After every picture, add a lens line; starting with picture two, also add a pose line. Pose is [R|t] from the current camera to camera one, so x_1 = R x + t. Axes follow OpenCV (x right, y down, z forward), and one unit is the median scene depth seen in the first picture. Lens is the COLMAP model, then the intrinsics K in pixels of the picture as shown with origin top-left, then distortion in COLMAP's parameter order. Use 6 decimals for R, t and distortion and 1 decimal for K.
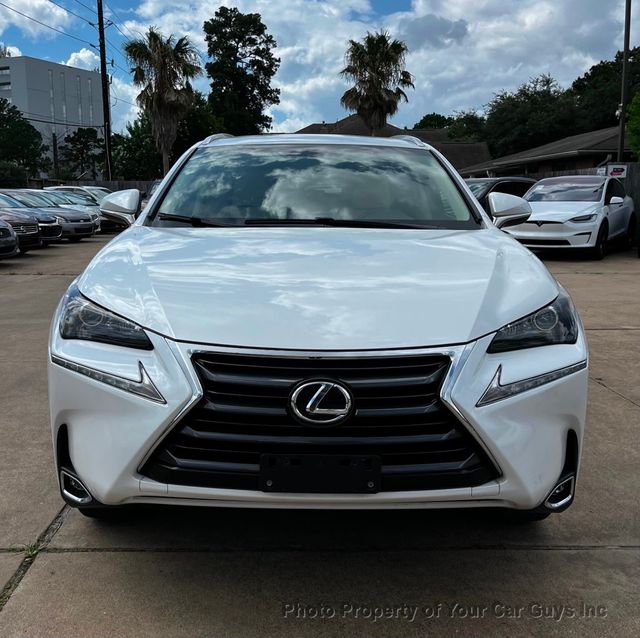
lens RADIAL K [[712.4, 0, 294.6], [0, 712.4, 316.7], [0, 0, 1]] dist [0.090749, -0.145564]
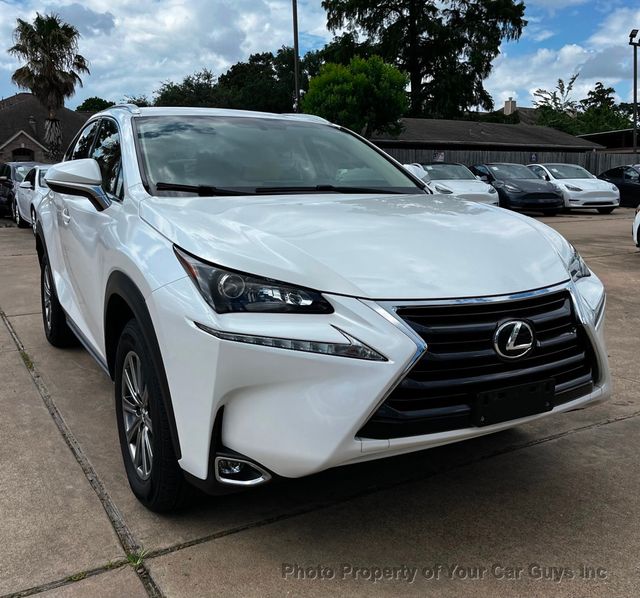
lens RADIAL K [[658.1, 0, 324.0], [0, 658.1, 269.9], [0, 0, 1]] dist [0.005561, 0.037070]
pose [[0.868750, -0.073176, 0.489815, -0.515310], [0.084894, 0.996389, -0.001715, -0.010619], [-0.487921, 0.043072, 0.871825, 0.157612]]
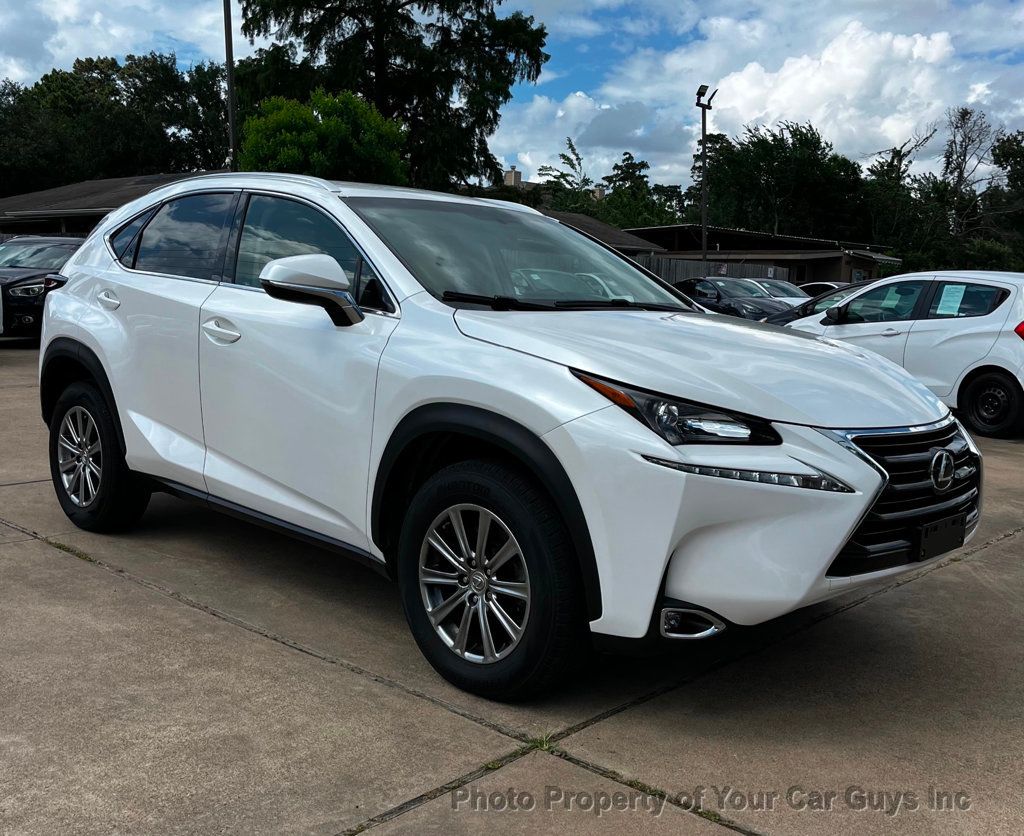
lens RADIAL K [[1051.2, 0, 513.3], [0, 1051.2, 426.3], [0, 0, 1]] dist [0.055038, -0.016022]
pose [[0.686544, -0.075715, 0.723135, -1.105861], [0.087508, 0.995938, 0.021199, -0.027352], [-0.721803, 0.048726, 0.690381, 0.246174]]
